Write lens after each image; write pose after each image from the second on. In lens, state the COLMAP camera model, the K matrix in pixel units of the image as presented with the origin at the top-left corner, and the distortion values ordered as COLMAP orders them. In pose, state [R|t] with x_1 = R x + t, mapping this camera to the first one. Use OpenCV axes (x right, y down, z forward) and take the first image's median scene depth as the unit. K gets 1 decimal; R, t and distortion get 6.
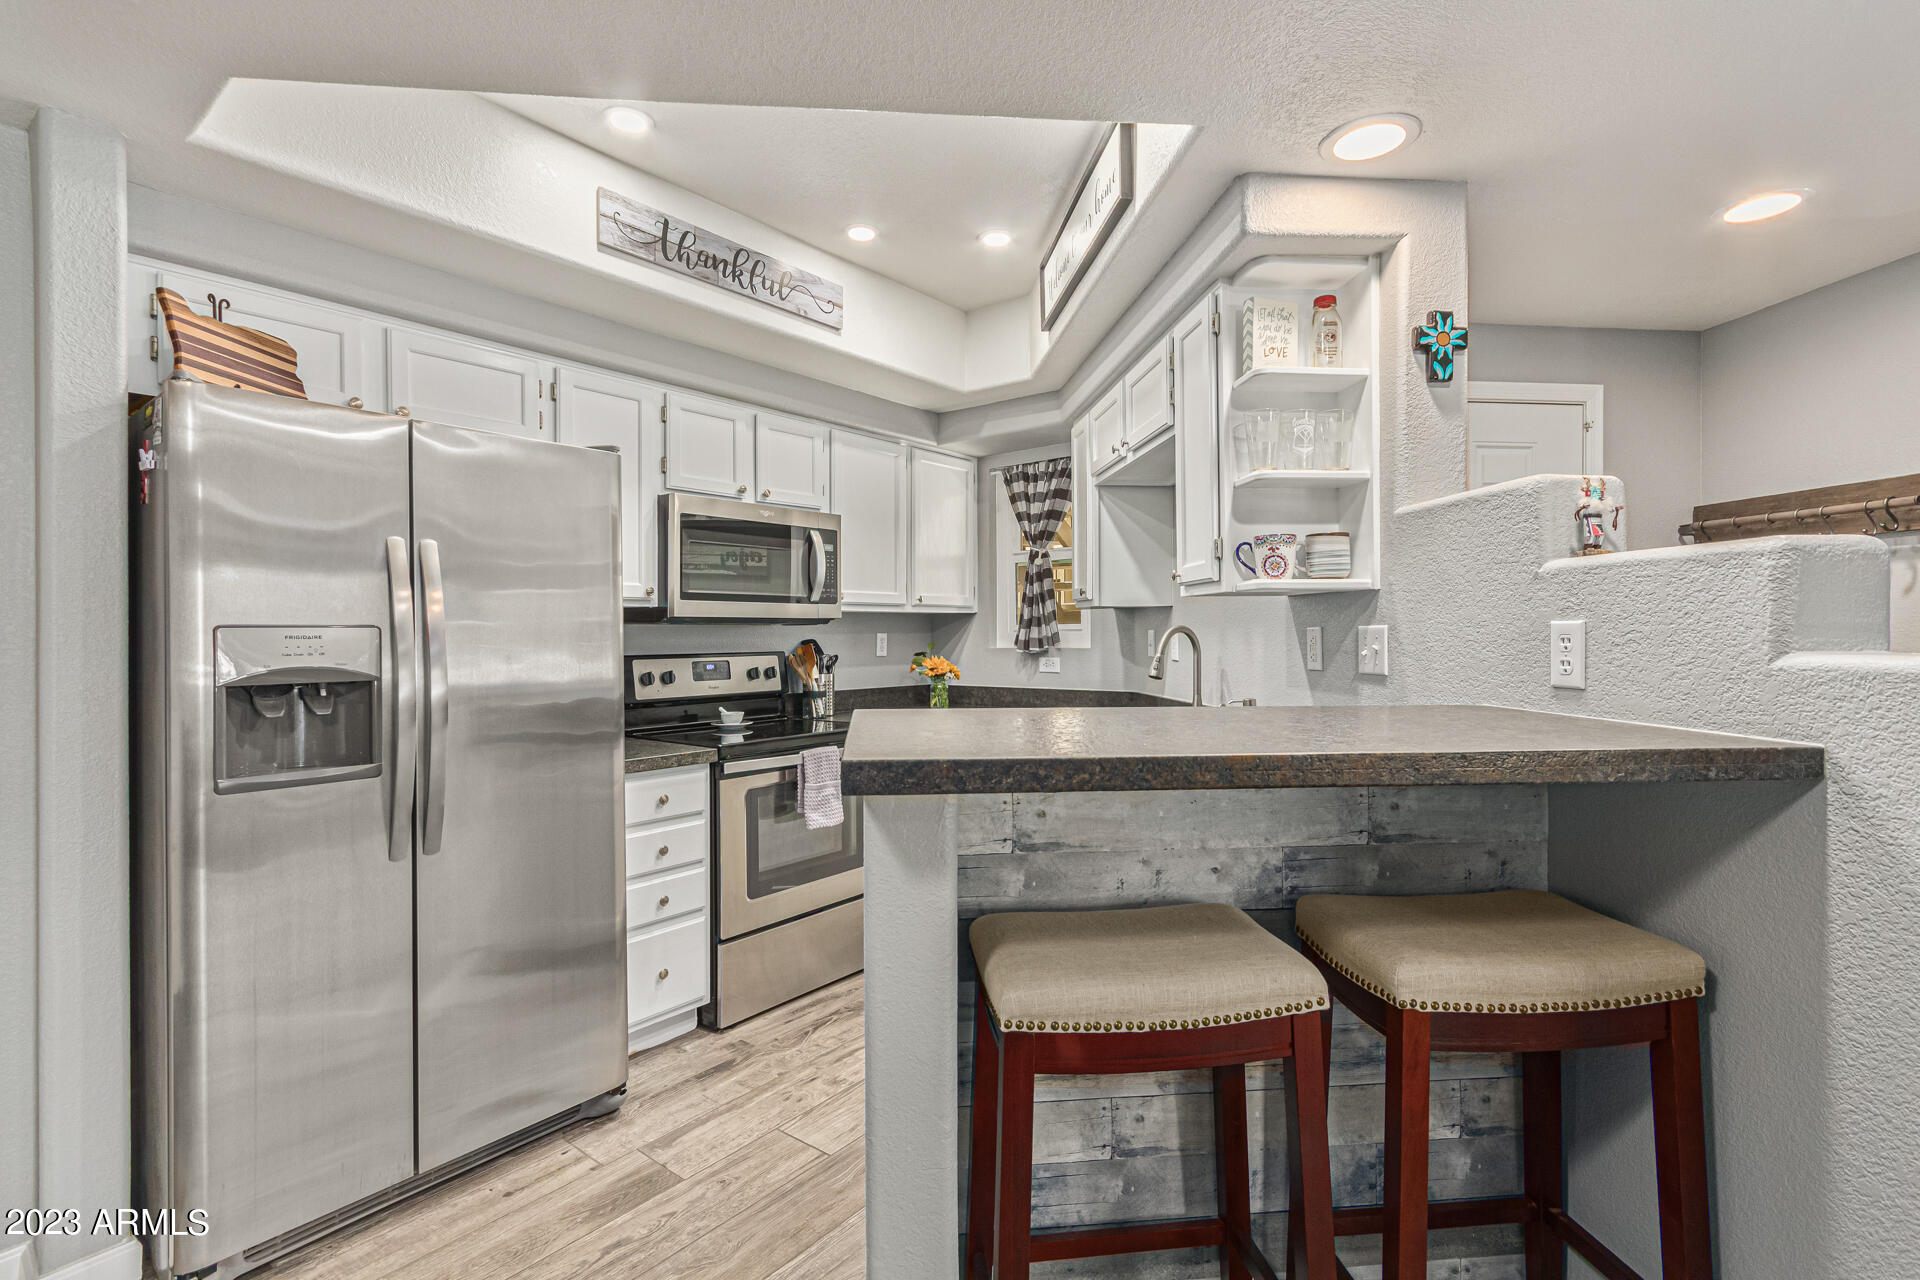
lens RADIAL K [[892.2, 0, 962.8], [0, 892.2, 629.5], [0, 0, 1]] dist [0.004299, -0.000874]
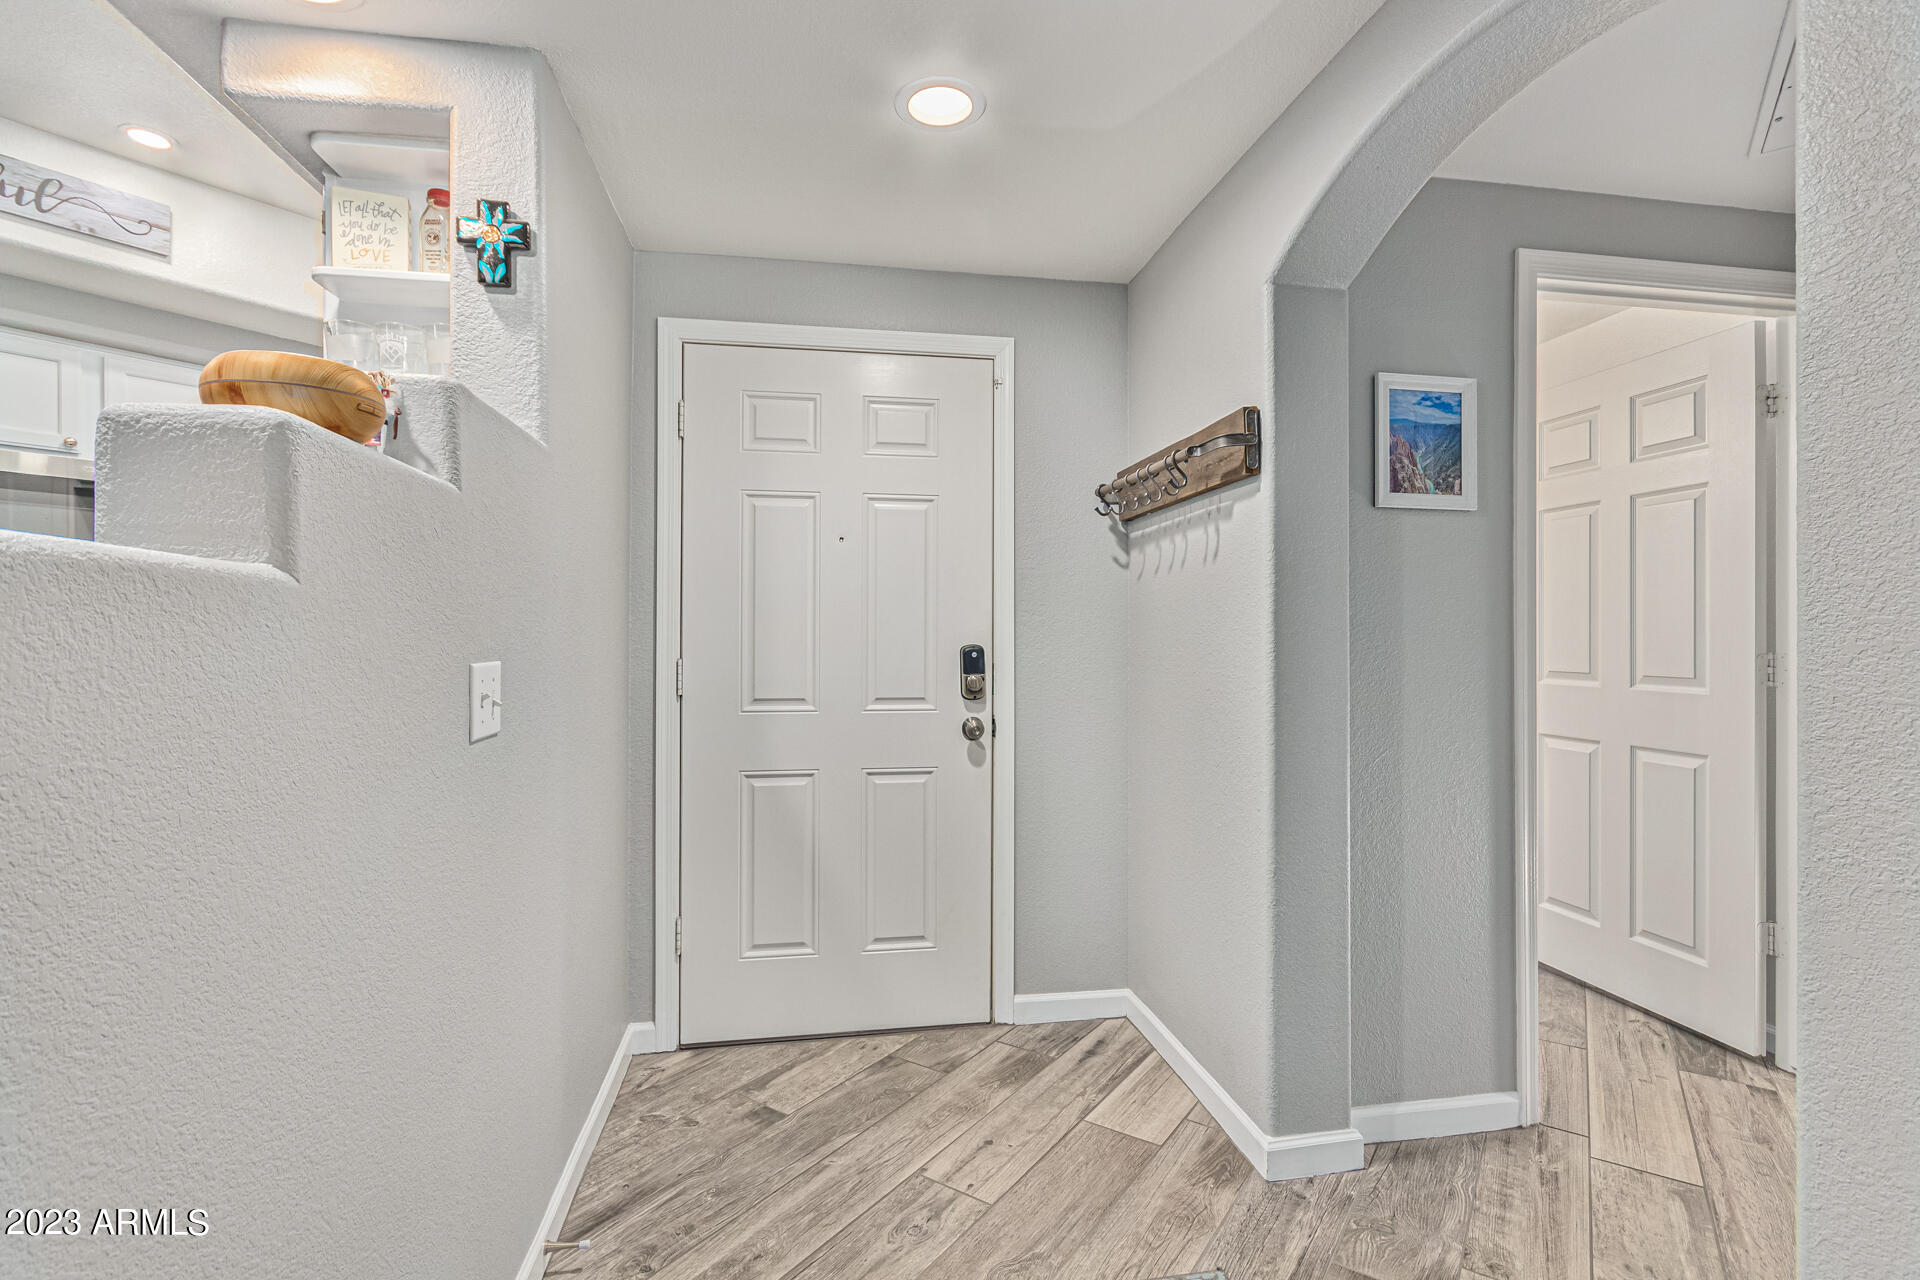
lens RADIAL K [[892.2, 0, 961.9], [0, 892.2, 636.3], [0, 0, 1]] dist [0.004299, -0.000874]
pose [[0.997710, 0.000800, 0.067627, 0.564317], [-0.000775, 1.000000, -0.000389, 0.029425], [-0.067627, 0.000336, 0.997711, 0.089093]]
